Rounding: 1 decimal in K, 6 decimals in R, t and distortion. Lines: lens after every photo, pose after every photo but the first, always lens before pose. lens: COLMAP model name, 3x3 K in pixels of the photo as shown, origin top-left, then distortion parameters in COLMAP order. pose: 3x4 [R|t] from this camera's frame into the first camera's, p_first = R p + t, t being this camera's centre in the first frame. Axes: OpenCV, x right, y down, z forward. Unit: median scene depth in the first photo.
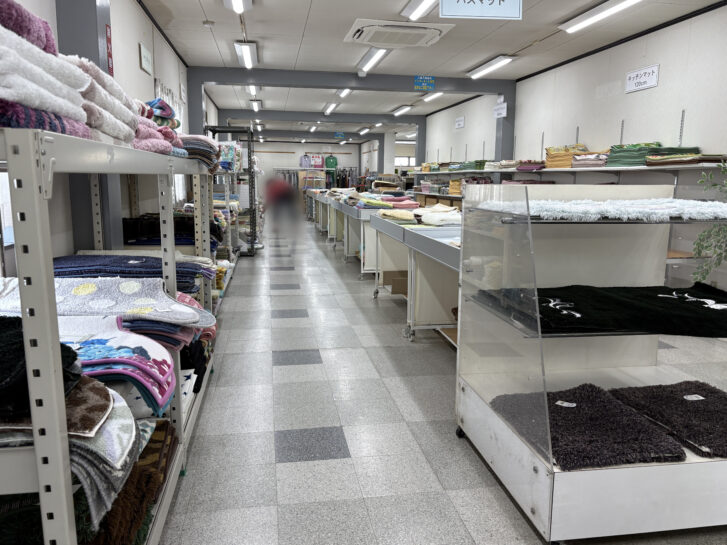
lens RADIAL K [[551.6, 0, 367.0], [0, 551.6, 280.7], [0, 0, 1]] dist [0.079260, -0.088158]
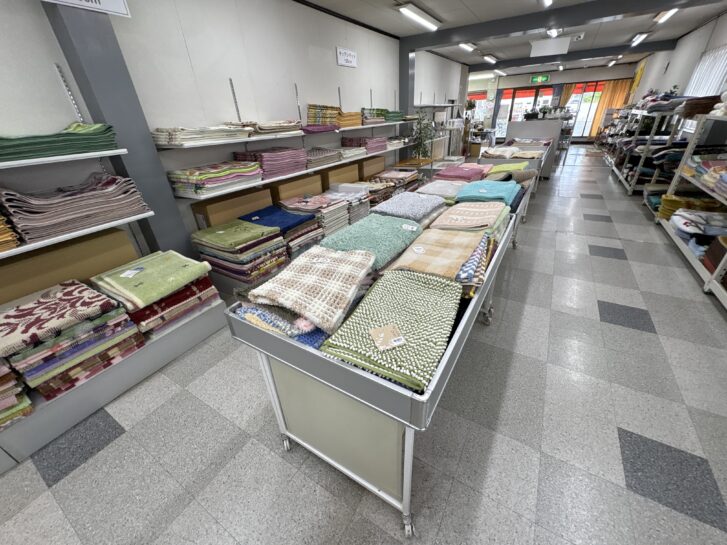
lens RADIAL K [[290.5, 0, 363.5], [0, 290.5, 272.5], [0, 0, 1]] dist [-0.030819, 0.000225]
pose [[-0.751008, -0.283728, 0.596226, -0.116533], [0.170460, 0.789054, 0.590201, -0.339463], [-0.637911, 0.544879, -0.544221, 1.607431]]
